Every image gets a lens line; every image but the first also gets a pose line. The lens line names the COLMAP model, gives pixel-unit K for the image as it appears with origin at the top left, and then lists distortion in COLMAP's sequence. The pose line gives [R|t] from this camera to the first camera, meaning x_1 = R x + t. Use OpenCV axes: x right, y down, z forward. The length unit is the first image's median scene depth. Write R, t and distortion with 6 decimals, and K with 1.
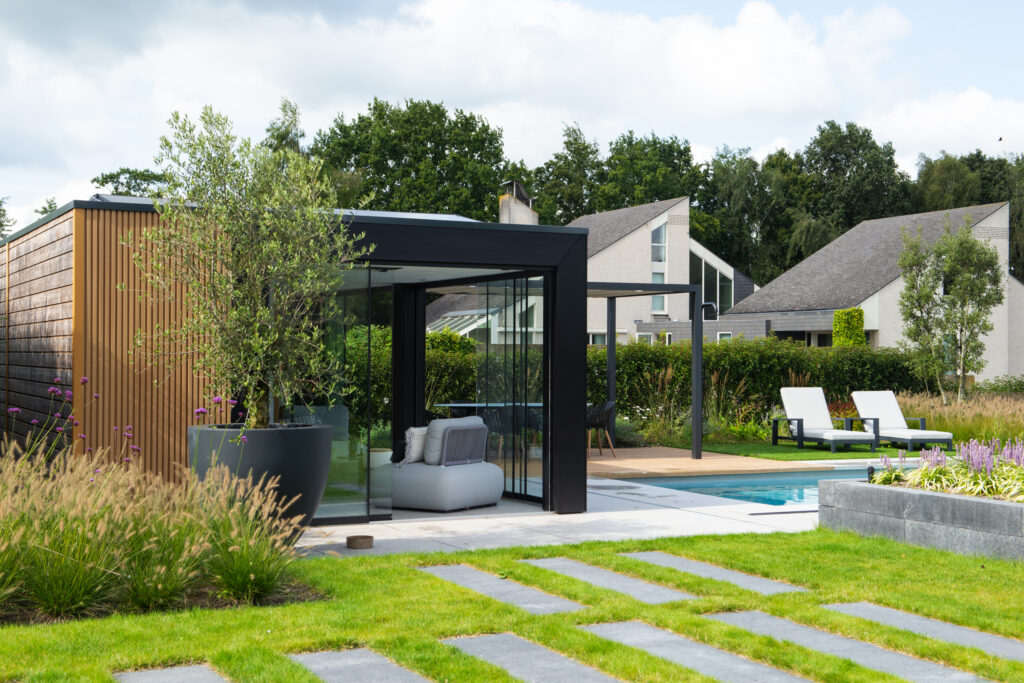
lens RADIAL K [[1437.6, 0, 512.0], [0, 1437.6, 341.5], [0, 0, 1]] dist [0.014939, 0.014502]
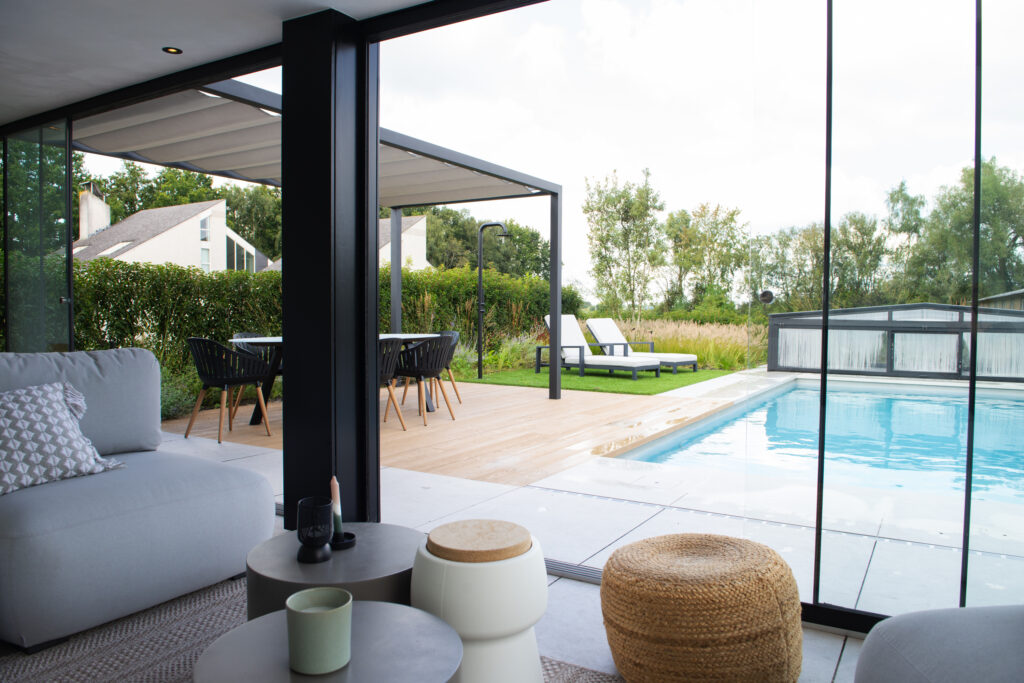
lens RADIAL K [[715.3, 0, 534.4], [0, 715.3, 340.8], [0, 0, 1]] dist [-0.048188, -0.004326]
pose [[0.827137, -0.023560, 0.561506, -0.032850], [-0.006798, 0.998628, 0.051915, 0.008165], [-0.561959, -0.046758, 0.825842, 0.199346]]
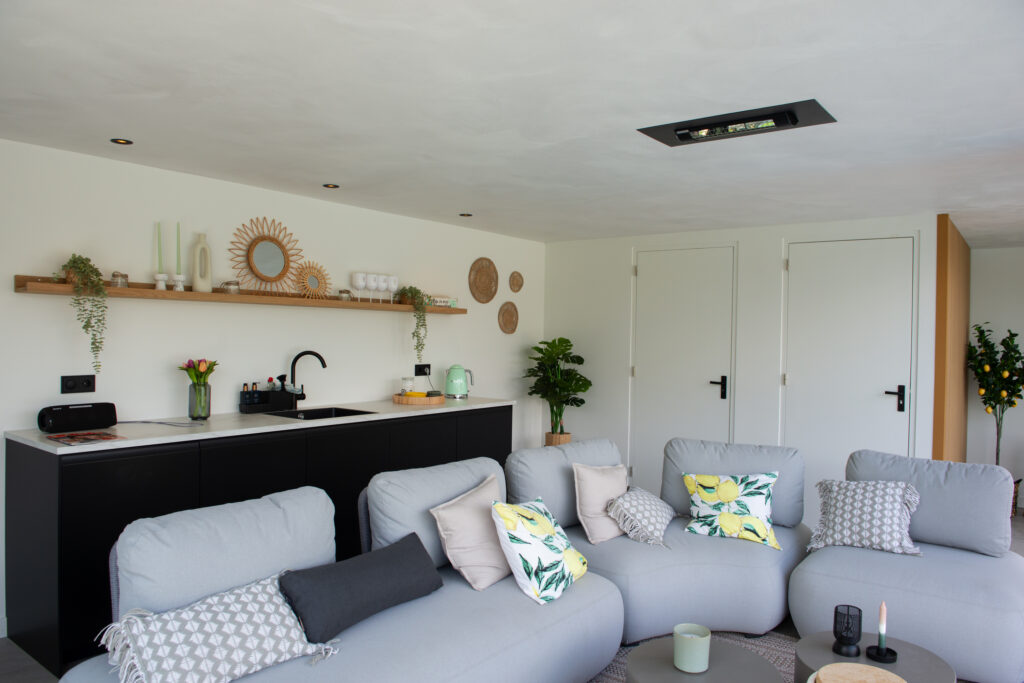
lens RADIAL K [[711.8, 0, 500.9], [0, 711.8, 338.3], [0, 0, 1]] dist [-0.037359, -0.003286]
pose [[0.442841, 0.007347, -0.896570, 0.000000], [-0.006130, 0.999968, 0.005166, 0.001852], [0.896579, 0.003208, 0.442872, 0.194718]]
